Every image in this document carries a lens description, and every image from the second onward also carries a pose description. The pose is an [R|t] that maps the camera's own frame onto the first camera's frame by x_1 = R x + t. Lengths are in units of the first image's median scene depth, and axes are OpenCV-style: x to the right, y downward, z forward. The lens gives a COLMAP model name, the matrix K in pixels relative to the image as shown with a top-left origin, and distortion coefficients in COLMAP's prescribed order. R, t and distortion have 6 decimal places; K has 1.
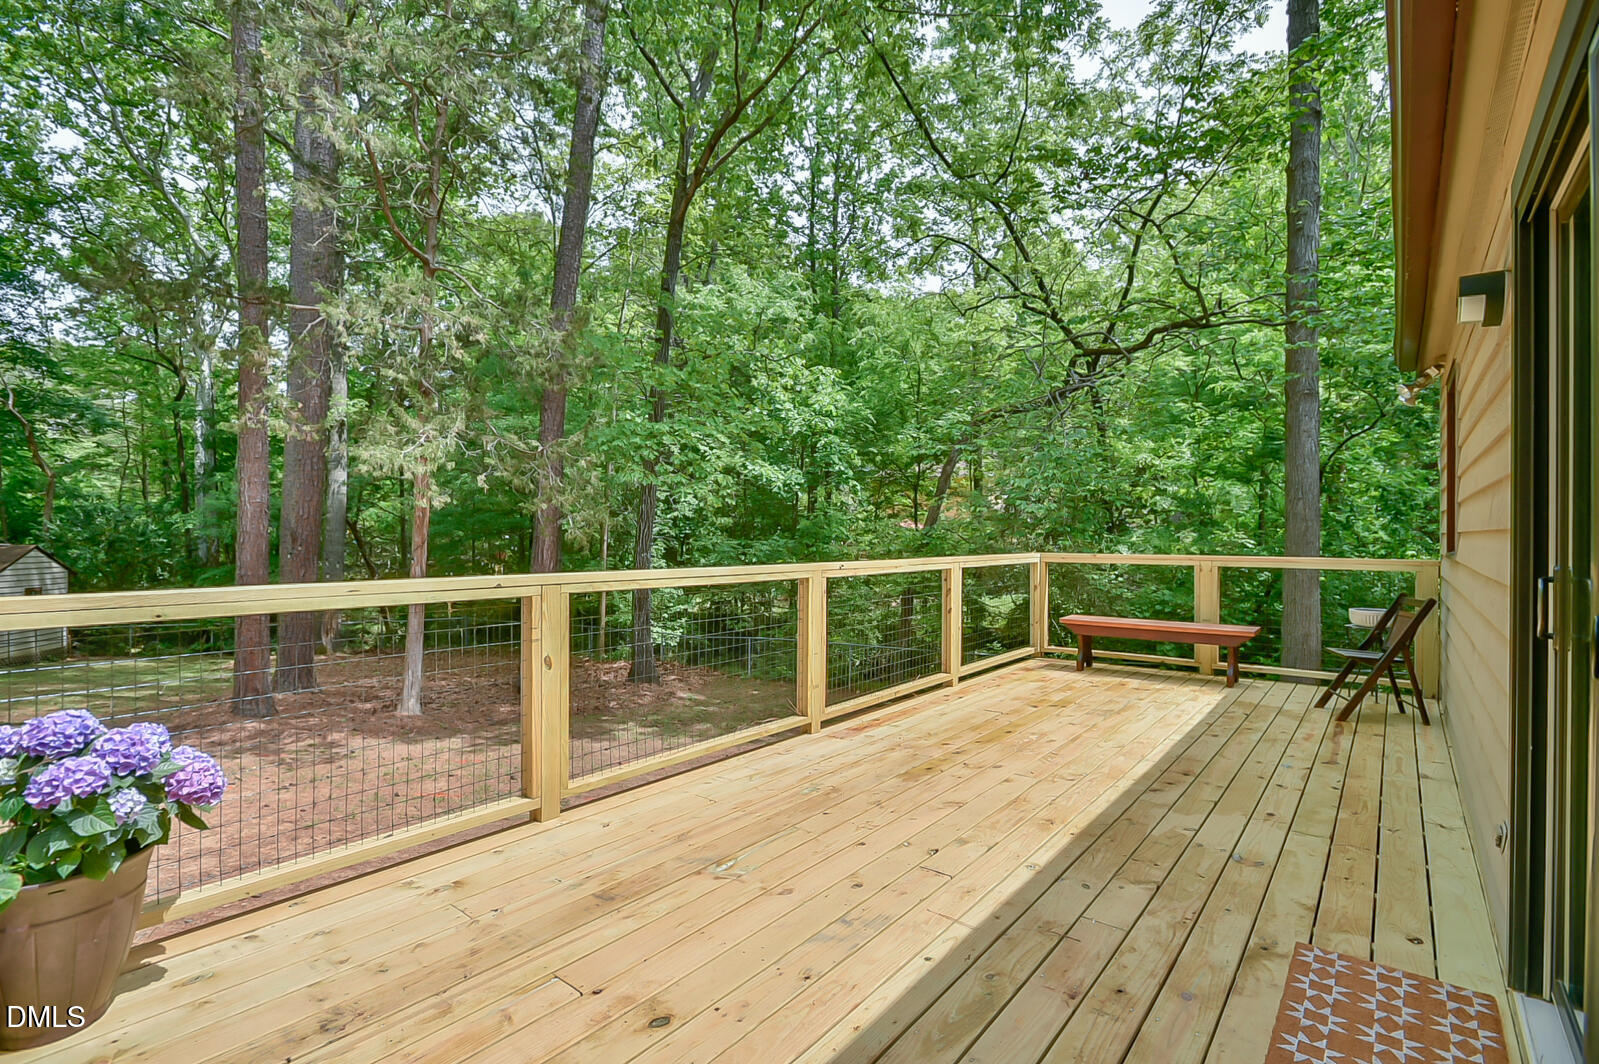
lens RADIAL K [[755.6, 0, 799.5], [0, 755.6, 532.0], [0, 0, 1]] dist [-0.012616, 0.001242]
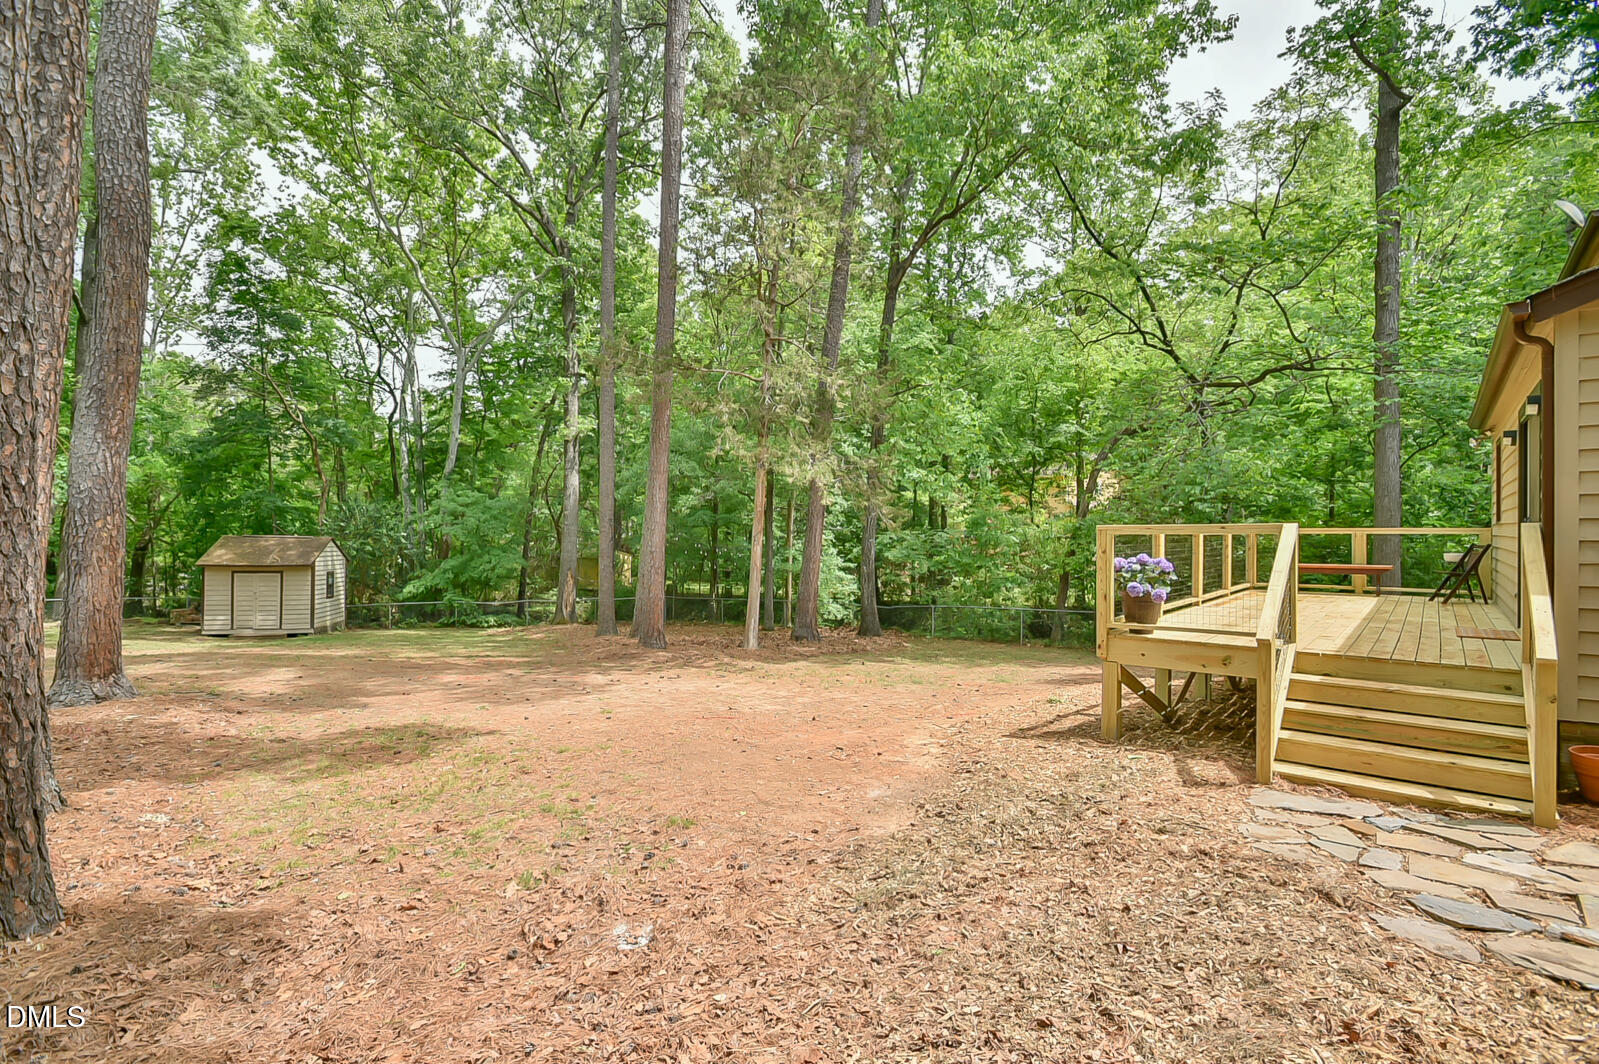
lens RADIAL K [[755.6, 0, 799.5], [0, 755.6, 532.0], [0, 0, 1]] dist [-0.012616, 0.001242]
pose [[0.999605, -0.001487, -0.028080, -0.392783], [0.001556, 0.999996, 0.002437, 0.018396], [0.028076, -0.002480, 0.999603, -0.439867]]
